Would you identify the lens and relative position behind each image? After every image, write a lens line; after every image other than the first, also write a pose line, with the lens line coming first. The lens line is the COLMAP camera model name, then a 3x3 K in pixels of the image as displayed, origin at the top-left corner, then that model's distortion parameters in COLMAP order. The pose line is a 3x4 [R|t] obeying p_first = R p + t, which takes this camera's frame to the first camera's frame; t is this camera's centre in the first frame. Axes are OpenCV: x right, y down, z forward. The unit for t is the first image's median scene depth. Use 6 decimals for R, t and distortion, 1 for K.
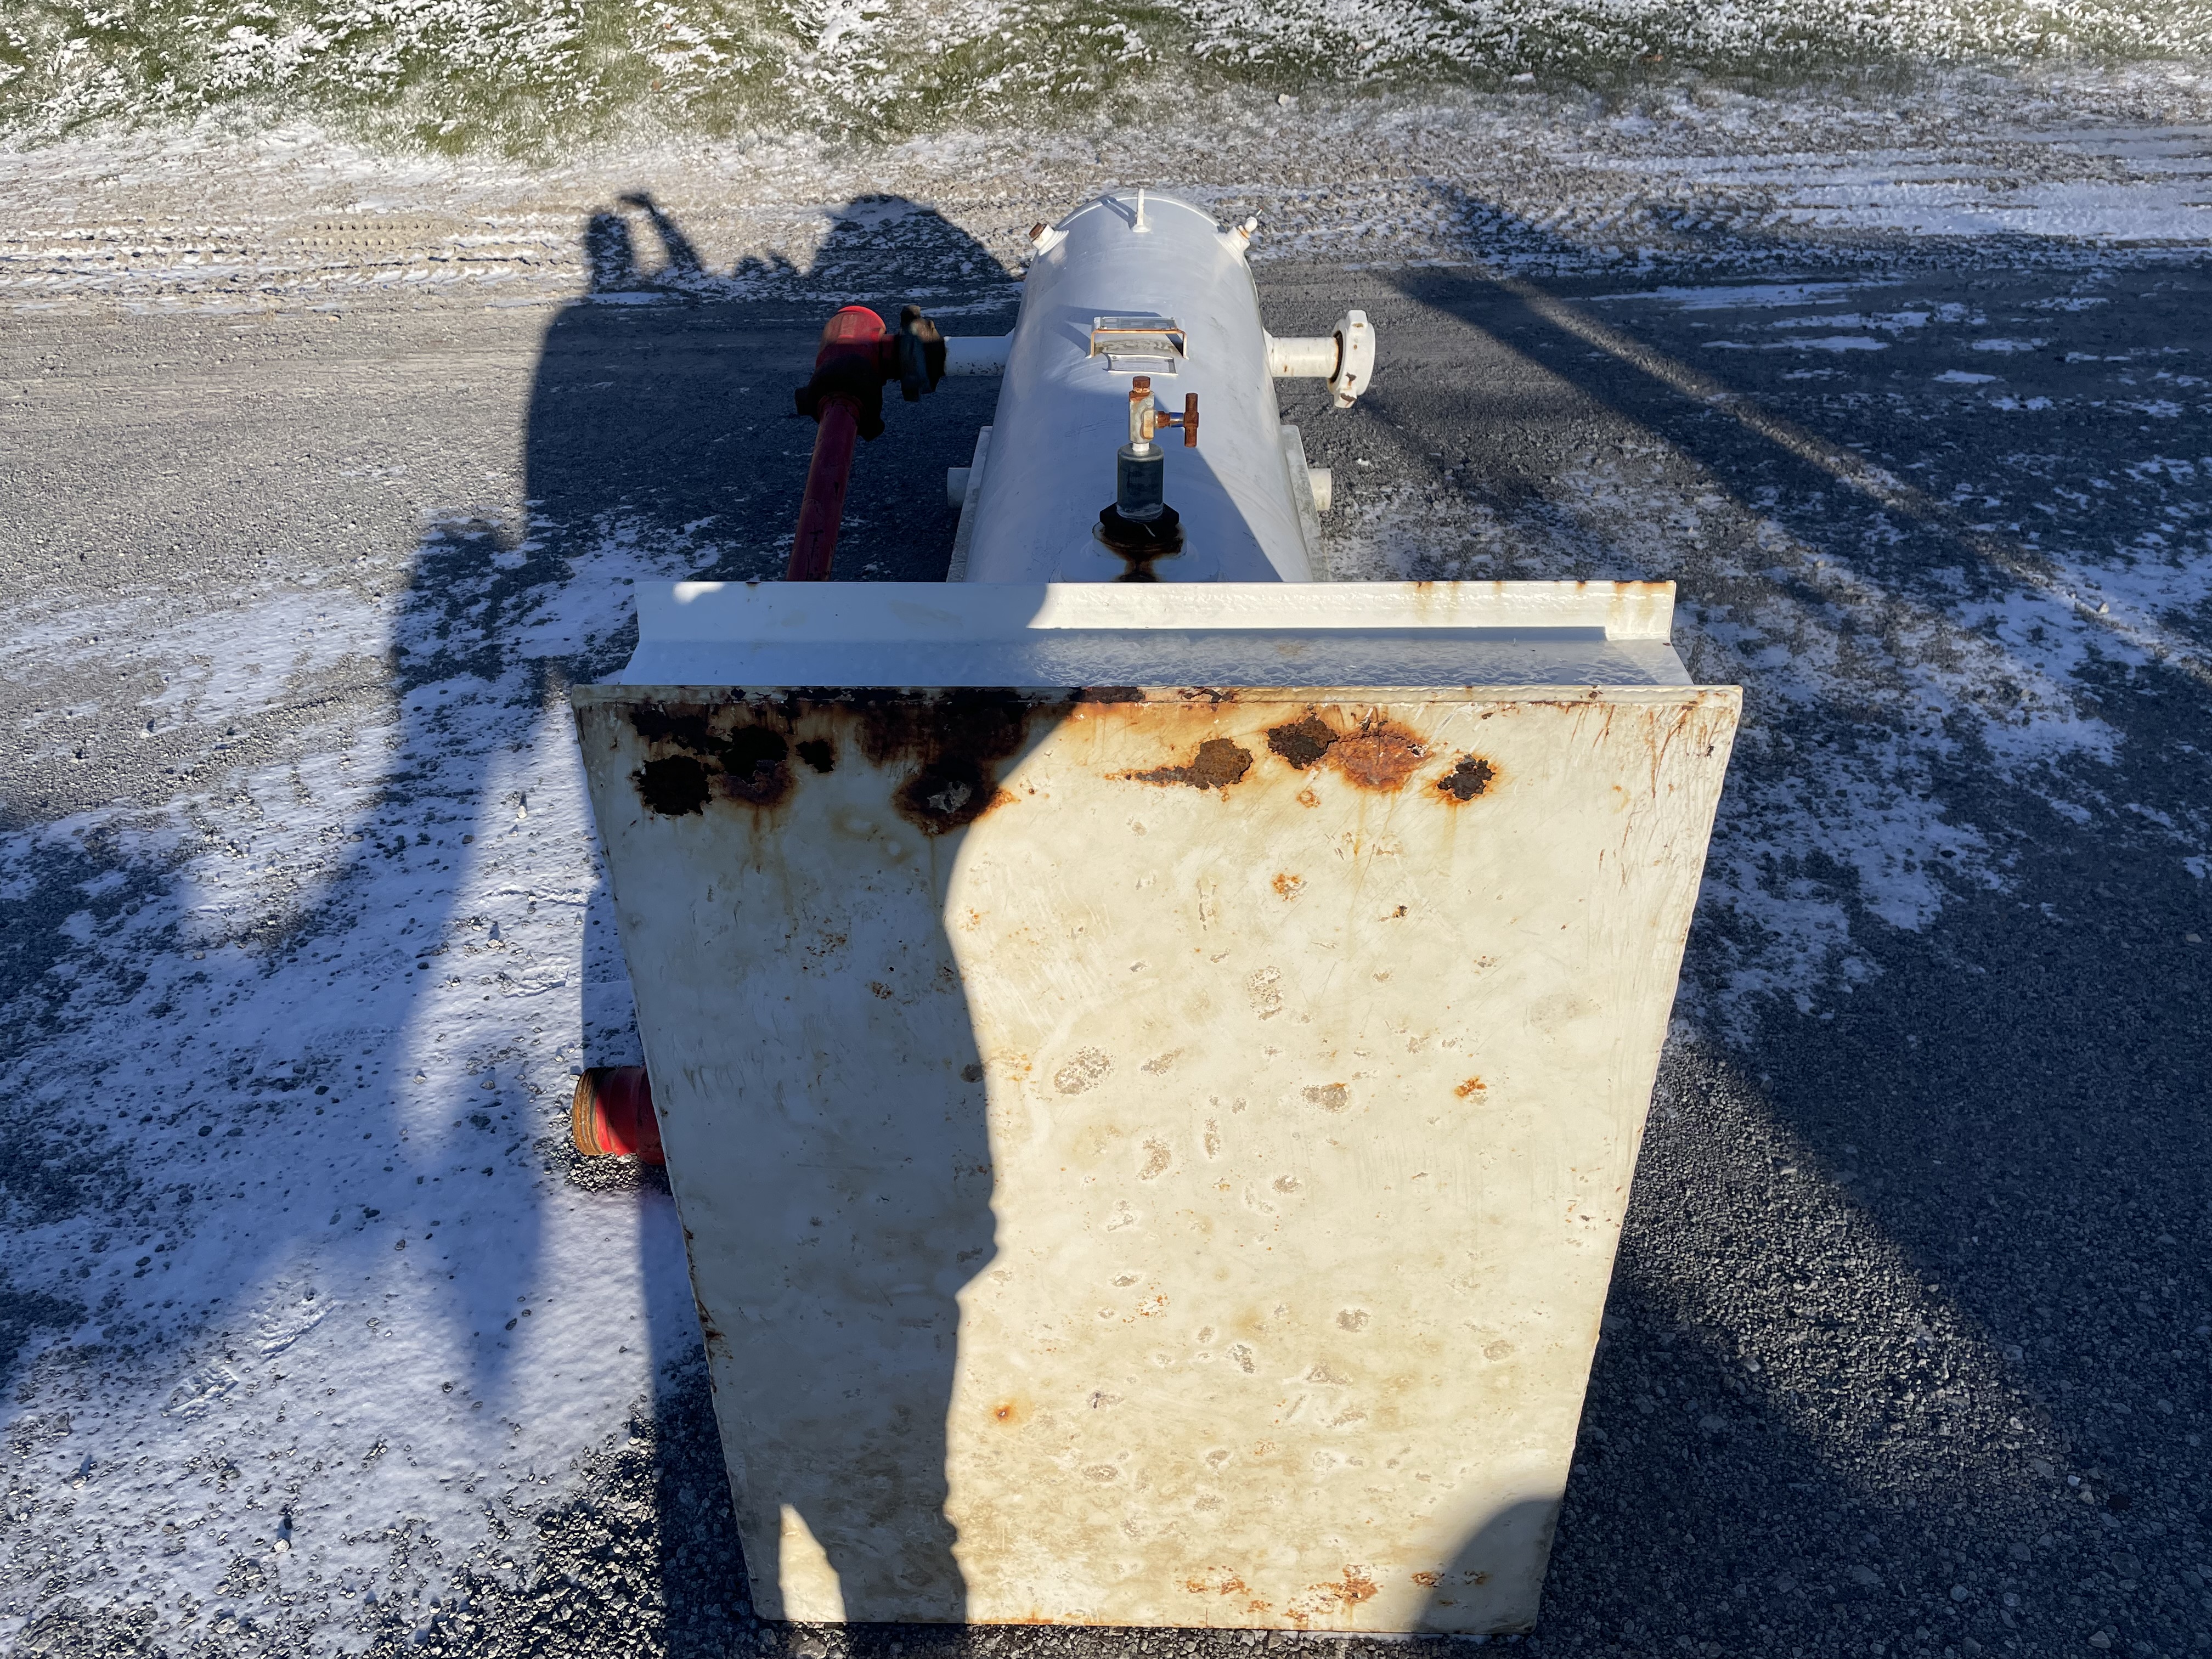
lens RADIAL K [[1639.2, 0, 1094.4], [0, 1639.2, 863.8], [0, 0, 1]] dist [0.086478, -0.103622]
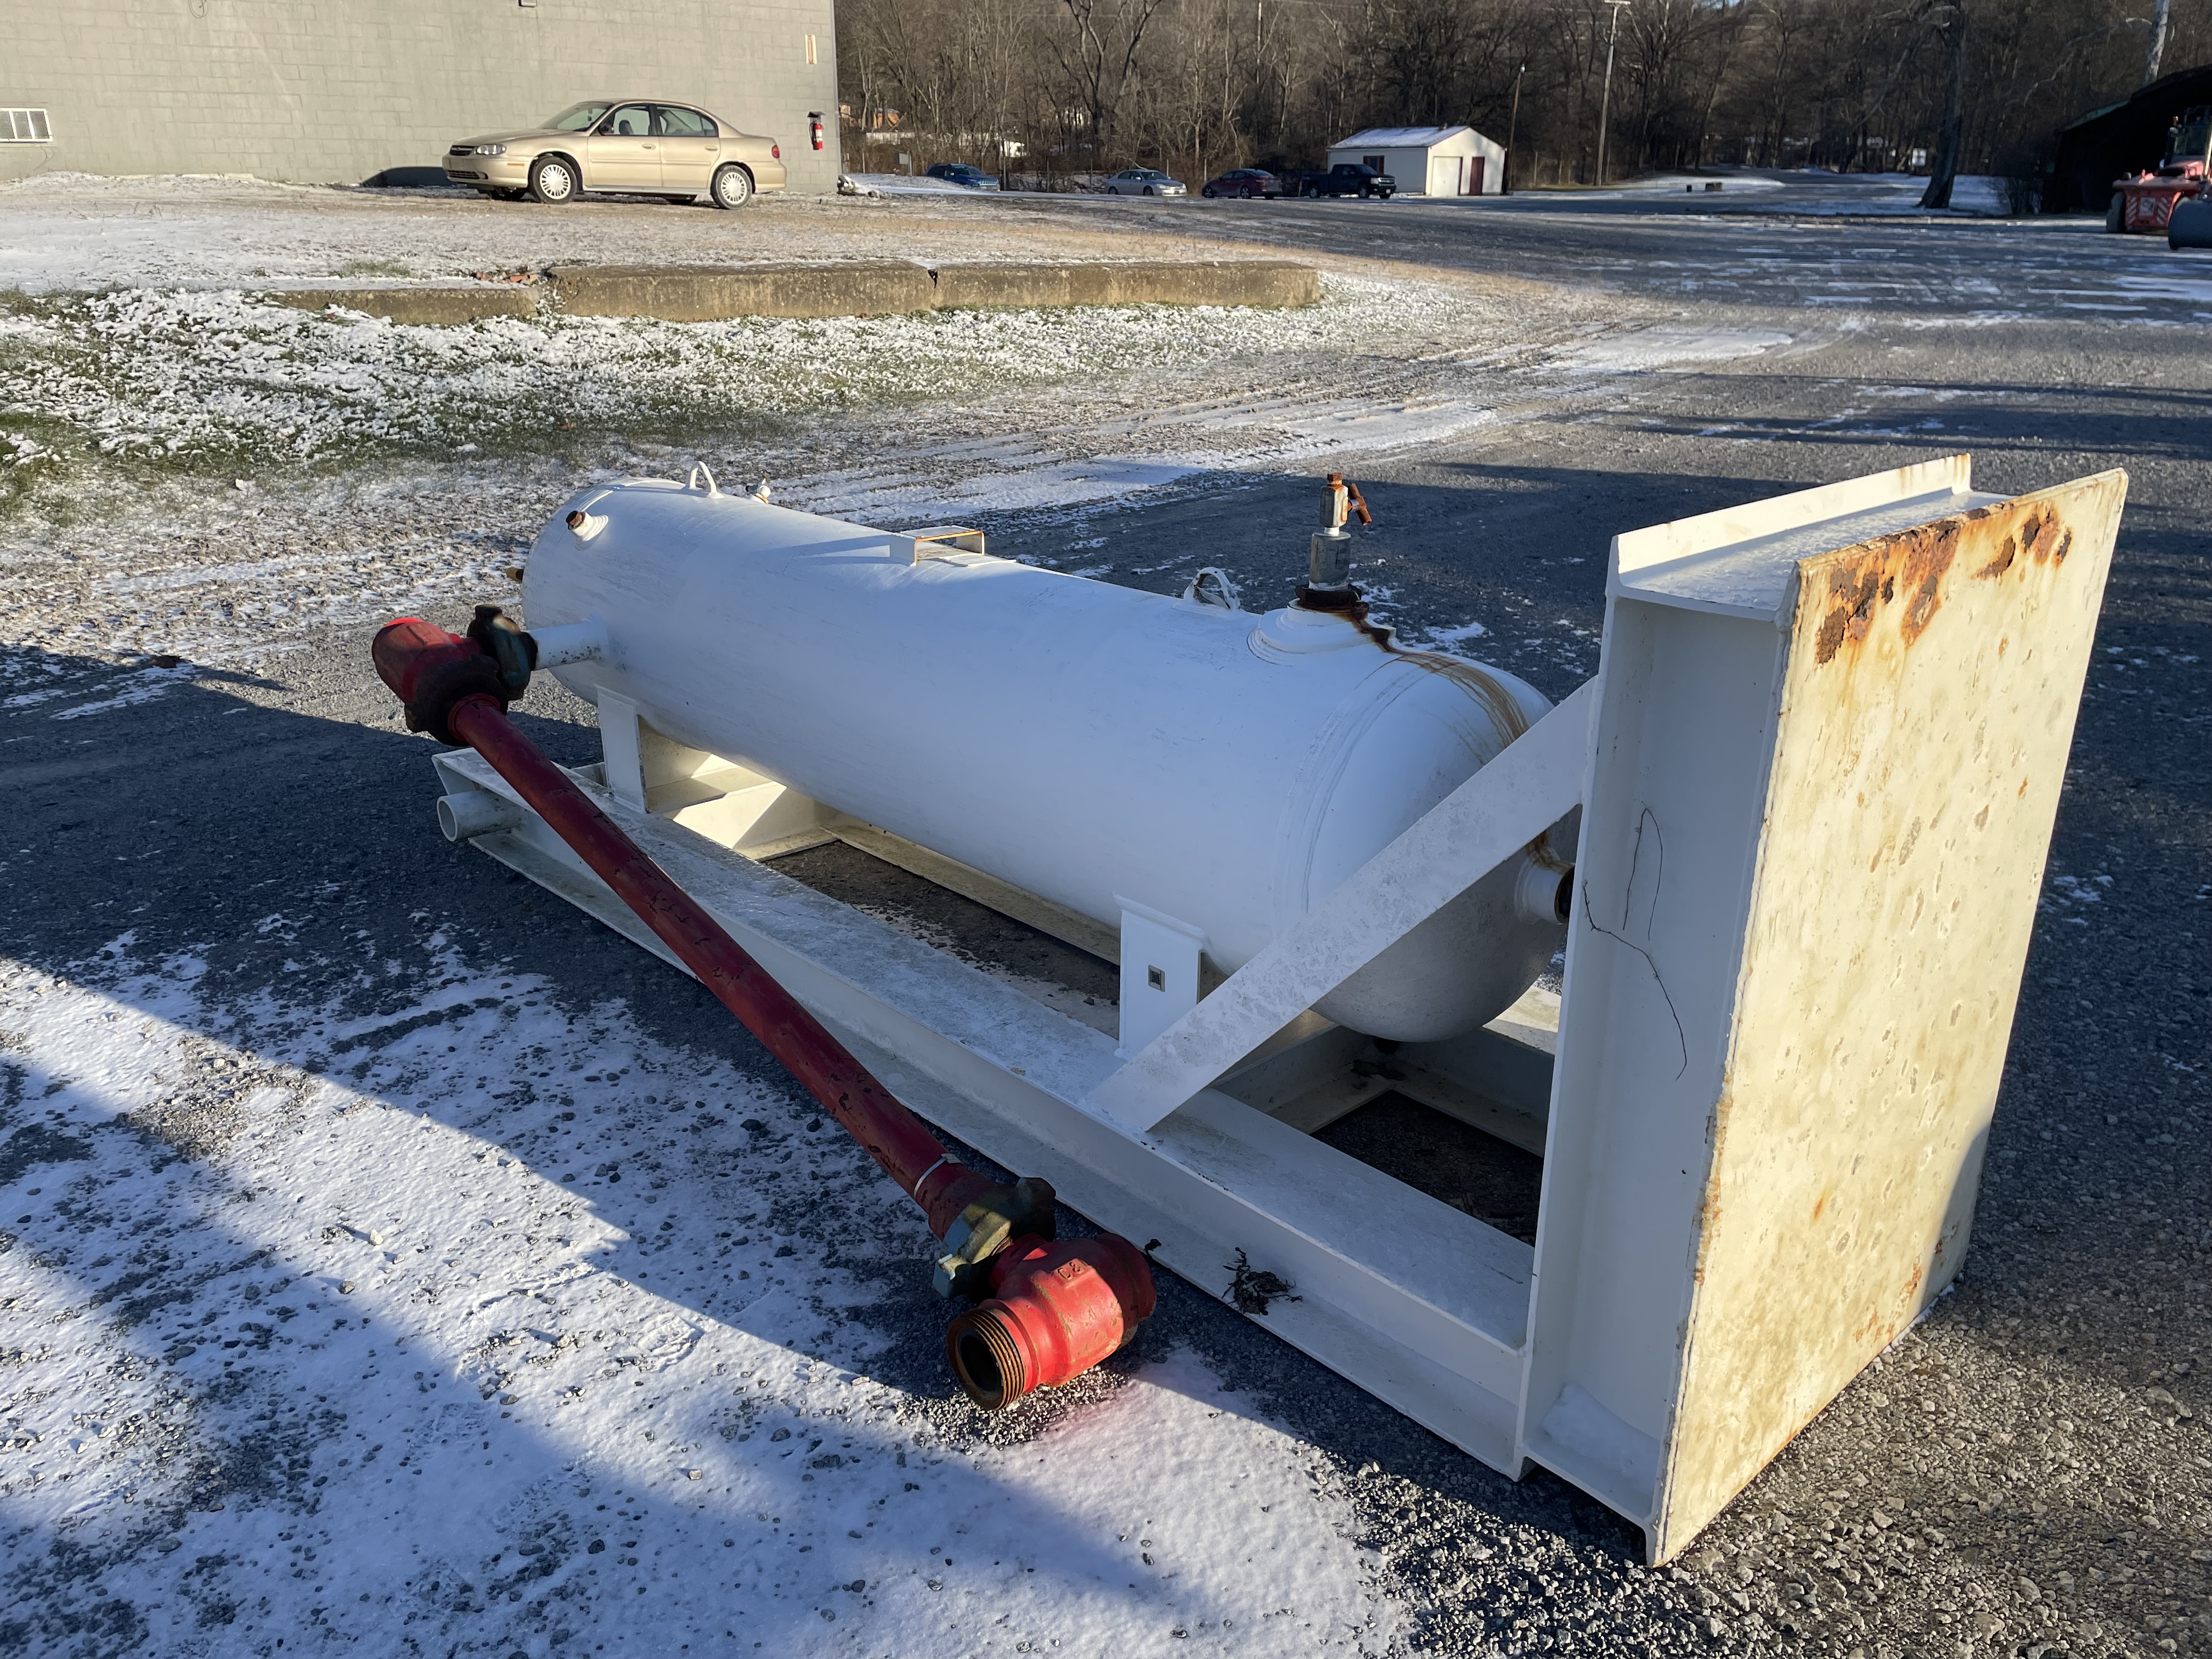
lens RADIAL K [[1667.9, 0, 1118.7], [0, 1667.9, 822.9], [0, 0, 1]] dist [0.089241, -0.109153]
pose [[0.709865, -0.228665, 0.666186, -0.219288], [0.384753, 0.918135, -0.094835, -0.000173], [-0.589963, 0.323637, 0.739732, 0.056596]]
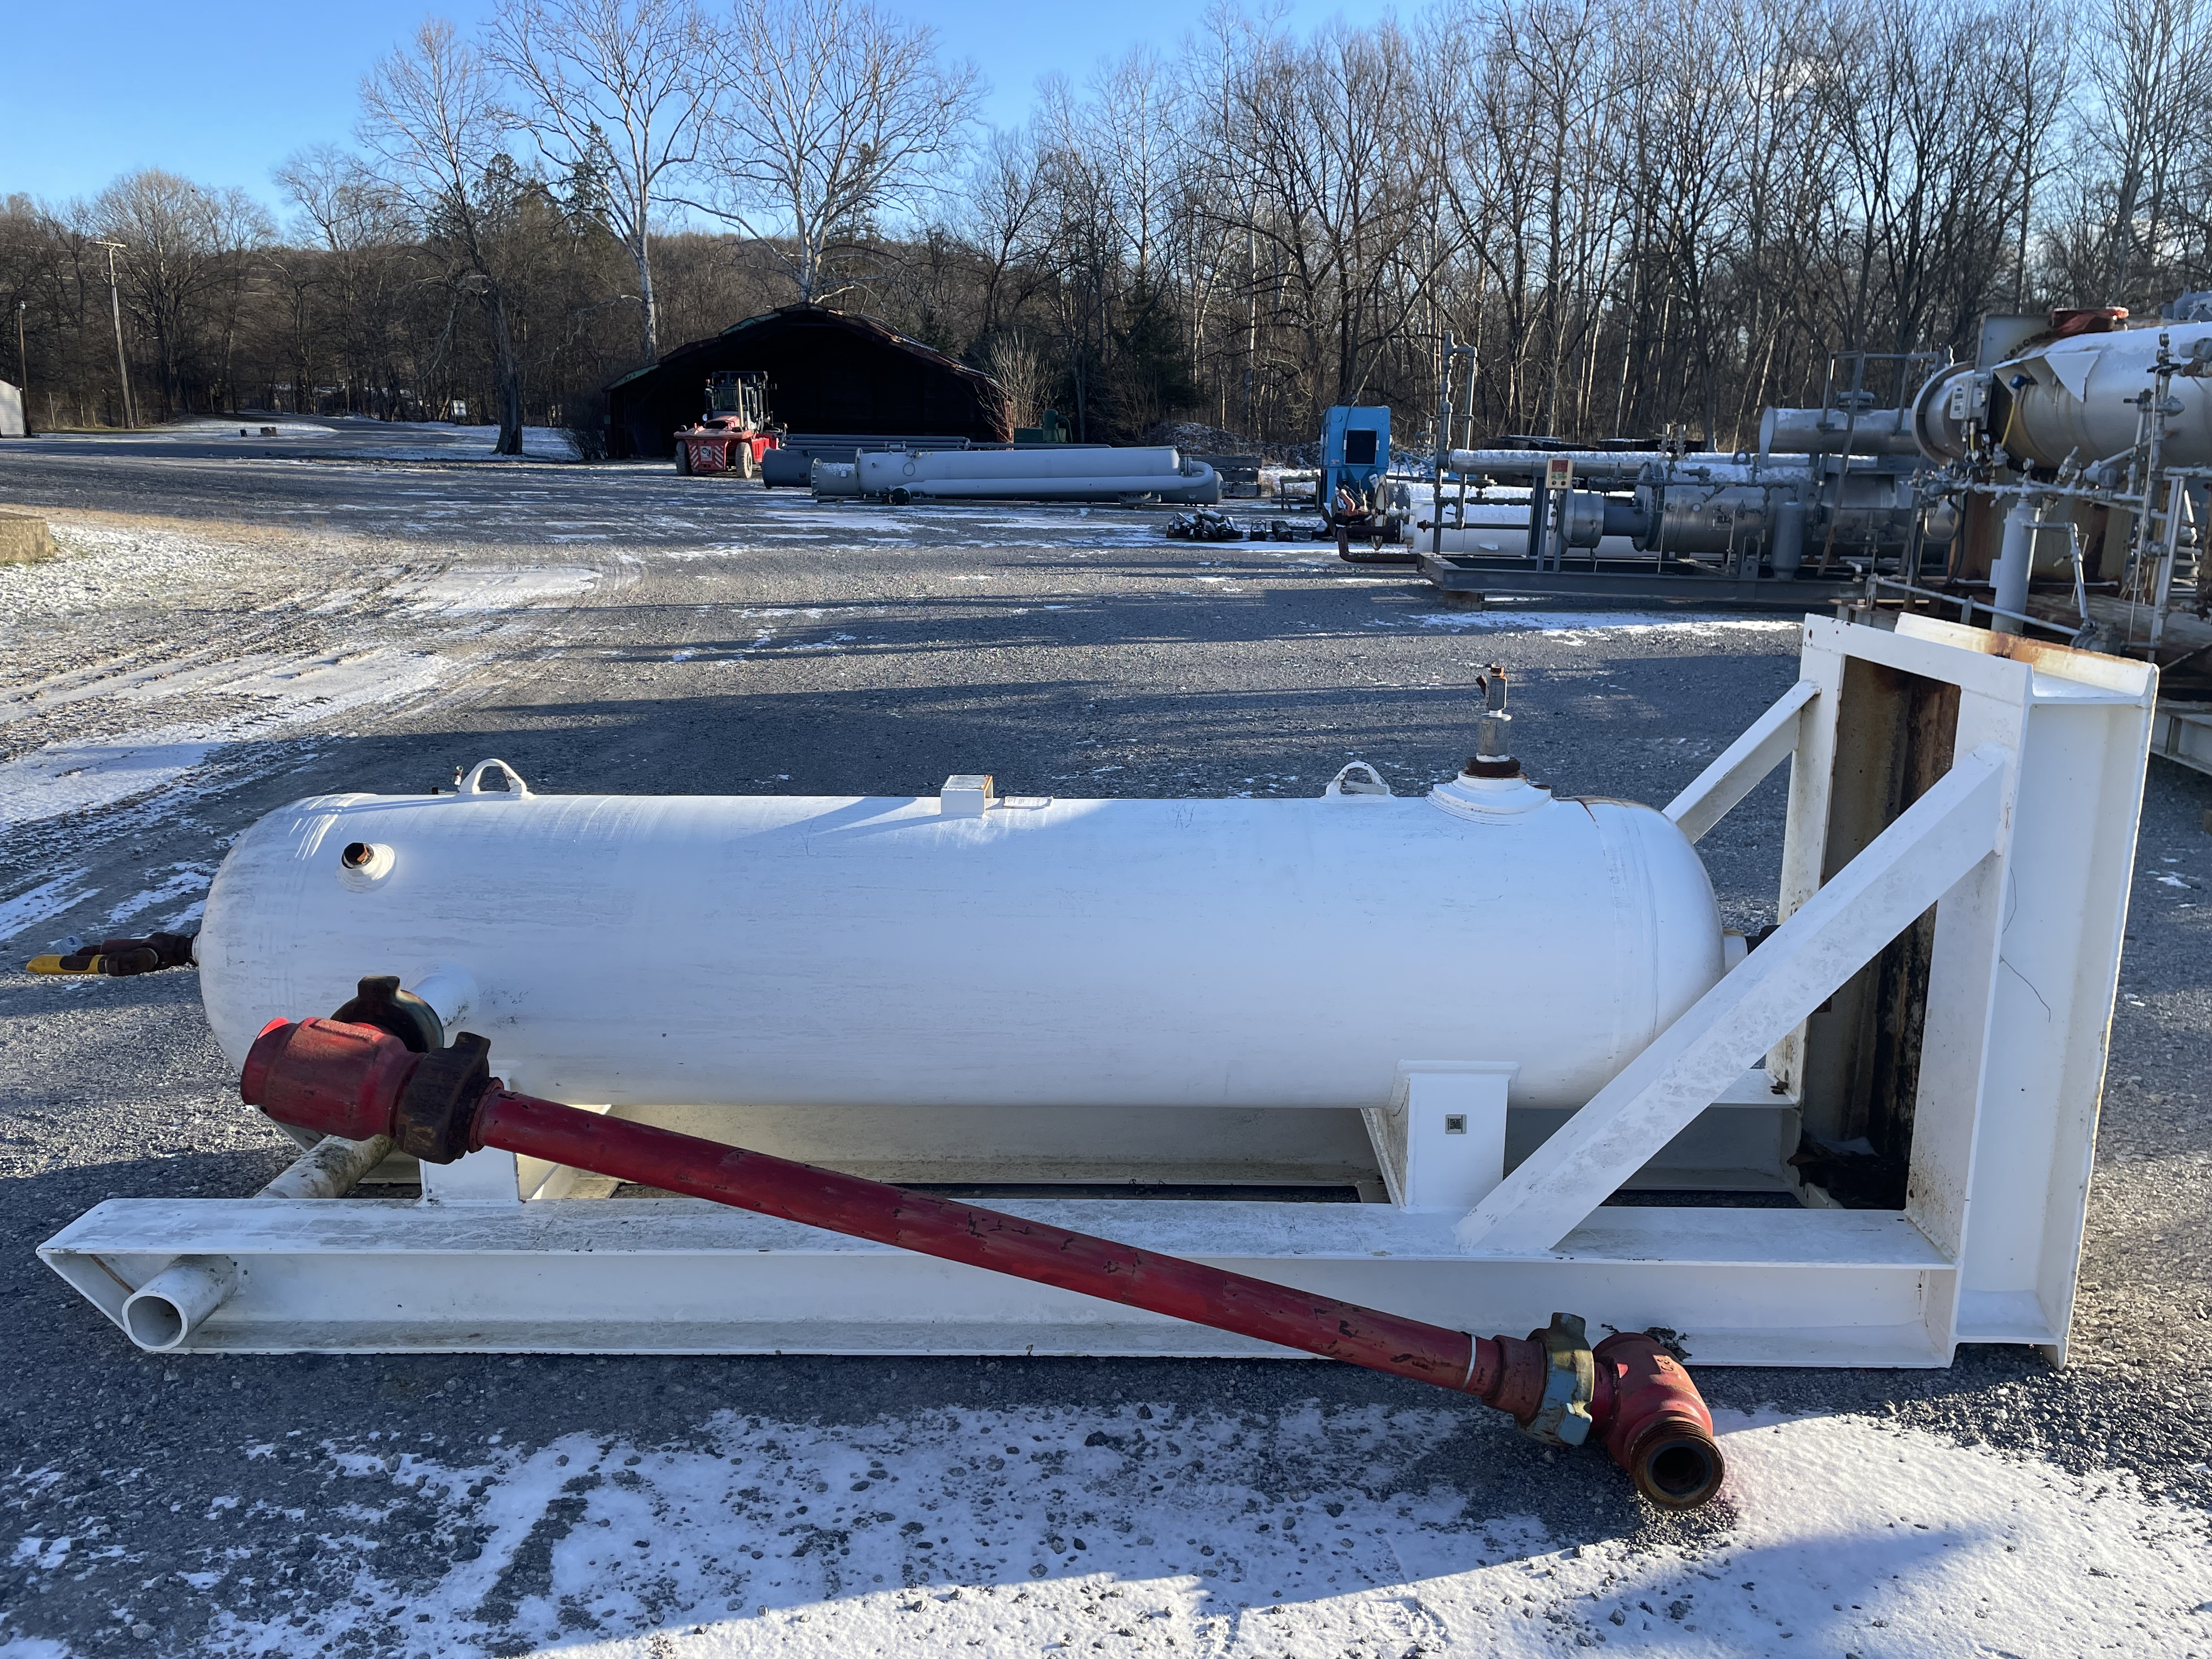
lens RADIAL K [[1667.9, 0, 1118.7], [0, 1667.9, 822.9], [0, 0, 1]] dist [0.089241, -0.109153]
pose [[-0.008676, -0.203674, 0.979000, -0.334578], [0.560256, 0.809951, 0.173470, -0.143442], [-0.828274, 0.549996, 0.107083, 0.268543]]
